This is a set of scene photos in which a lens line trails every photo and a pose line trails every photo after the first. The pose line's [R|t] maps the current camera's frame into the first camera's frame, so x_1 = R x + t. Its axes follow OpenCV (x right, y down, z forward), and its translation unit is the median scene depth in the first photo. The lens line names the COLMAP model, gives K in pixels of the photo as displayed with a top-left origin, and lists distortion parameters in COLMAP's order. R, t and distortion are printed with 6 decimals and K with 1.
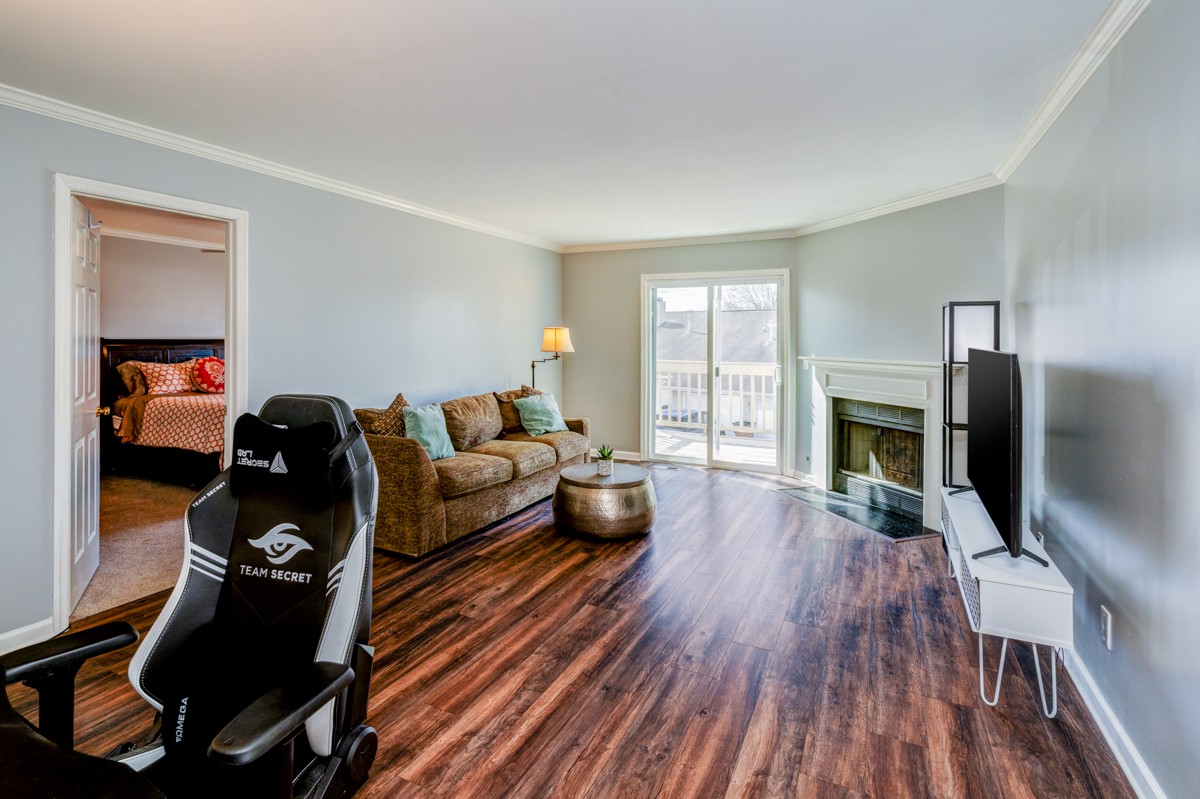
lens RADIAL K [[573.4, 0, 598.1], [0, 573.4, 332.2], [0, 0, 1]] dist [-0.003095, -0.000148]
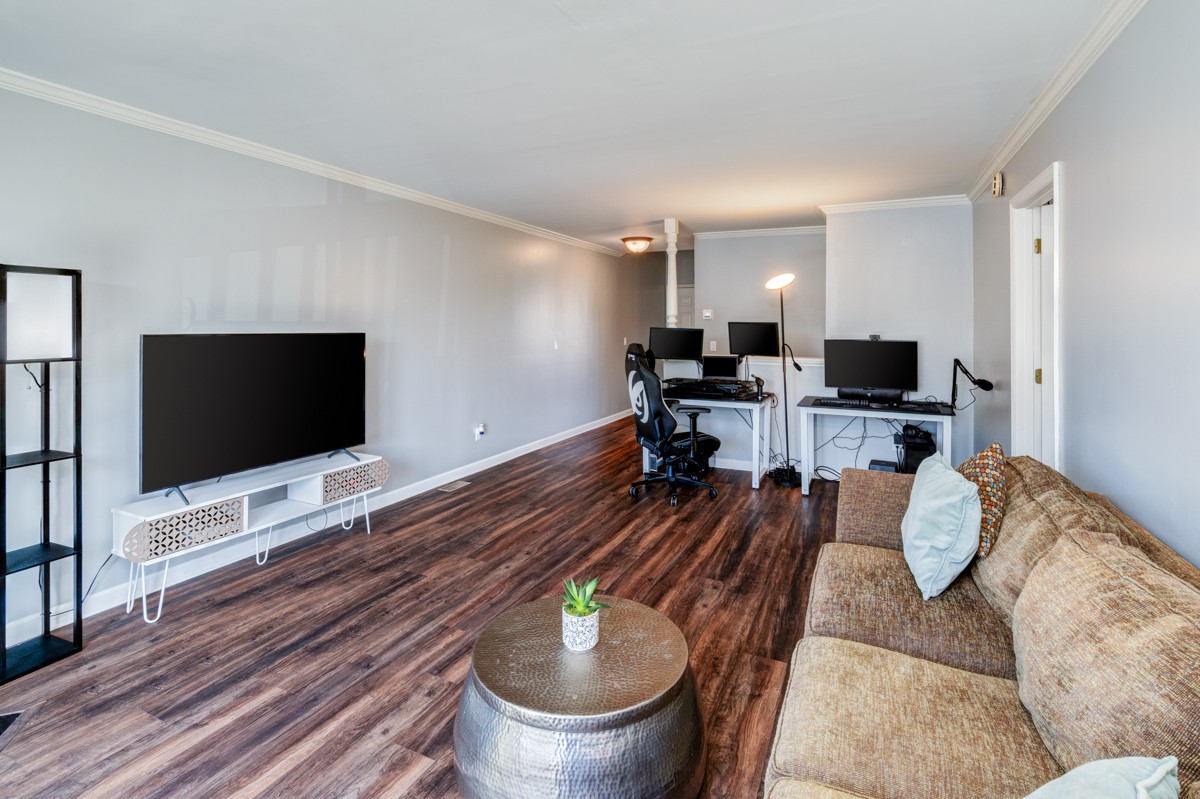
lens RADIAL K [[573.4, 0, 598.1], [0, 573.4, 332.2], [0, 0, 1]] dist [-0.003095, -0.000148]
pose [[-0.999810, -0.006168, -0.018504, 0.014347], [-0.006197, 0.999980, 0.001504, 0.020866], [0.018495, 0.001619, -0.999828, 2.133036]]
